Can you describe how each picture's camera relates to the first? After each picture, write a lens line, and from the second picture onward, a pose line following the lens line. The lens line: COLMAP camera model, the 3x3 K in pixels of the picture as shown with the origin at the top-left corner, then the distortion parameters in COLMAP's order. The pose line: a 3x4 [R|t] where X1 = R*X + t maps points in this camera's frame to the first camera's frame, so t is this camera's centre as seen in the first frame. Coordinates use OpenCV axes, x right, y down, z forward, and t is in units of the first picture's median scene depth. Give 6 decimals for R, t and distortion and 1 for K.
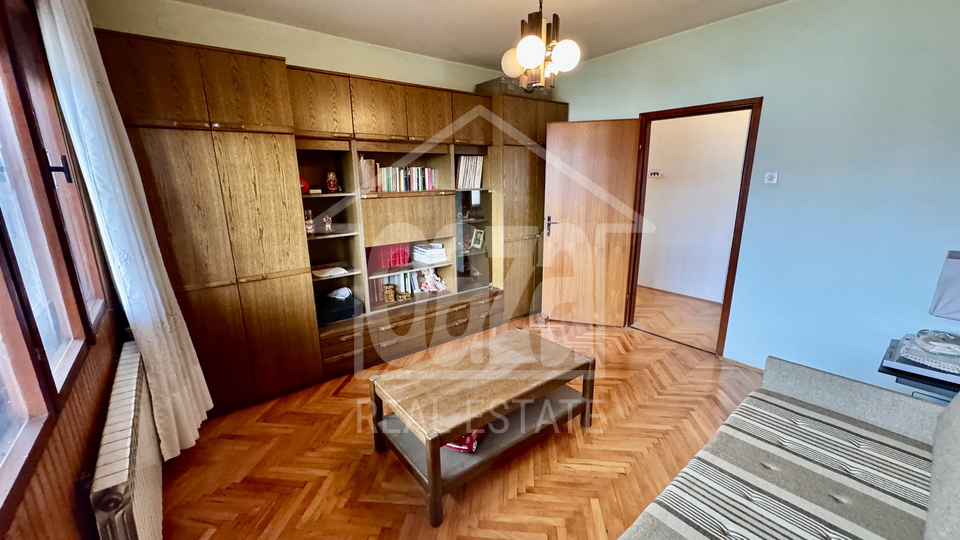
lens RADIAL K [[375.4, 0, 480.0], [0, 375.4, 270.0], [0, 0, 1]] dist [-0.021098, 0.000091]
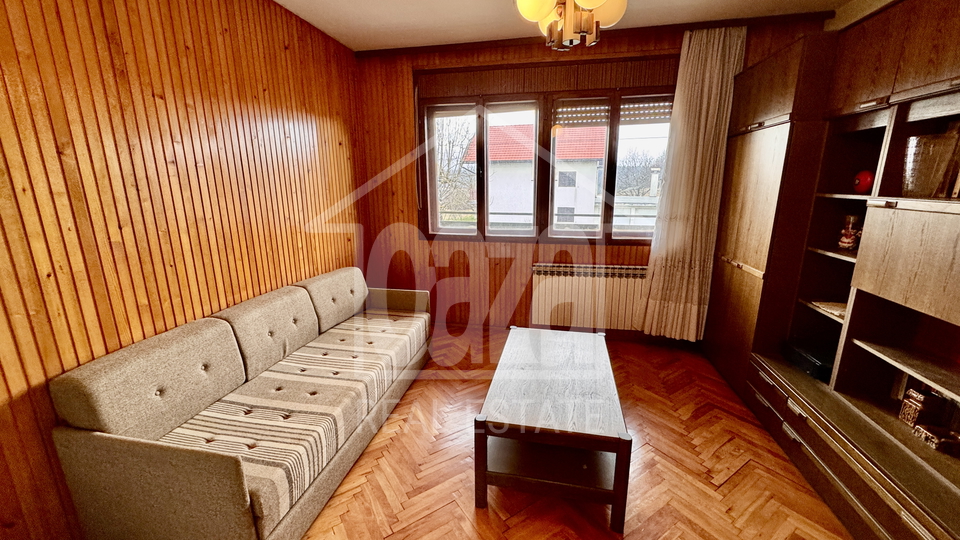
lens RADIAL K [[383.2, 0, 478.6], [0, 383.2, 269.3], [0, 0, 1]] dist [-0.003228, 0.000202]
pose [[-0.770770, 0.161153, -0.616396, 0.492434], [-0.139489, 0.901324, 0.410070, -0.233387], [0.621656, 0.402050, -0.672234, 0.944262]]
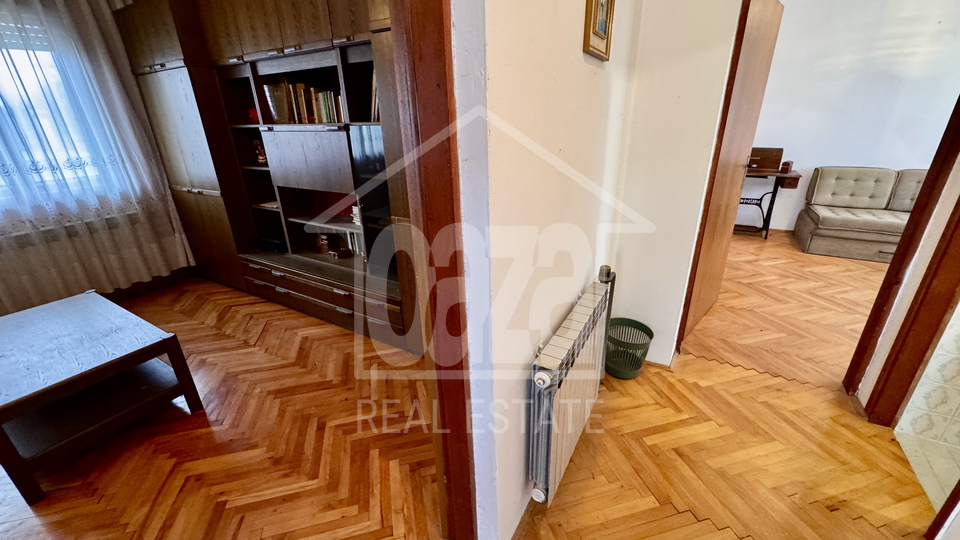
lens RADIAL K [[383.2, 0, 478.6], [0, 383.2, 269.3], [0, 0, 1]] dist [-0.003228, 0.000202]
pose [[0.351808, 0.353366, -0.866812, 0.718866], [-0.204401, 0.932663, 0.297252, -0.233630], [0.913483, 0.072602, 0.400347, 1.009980]]
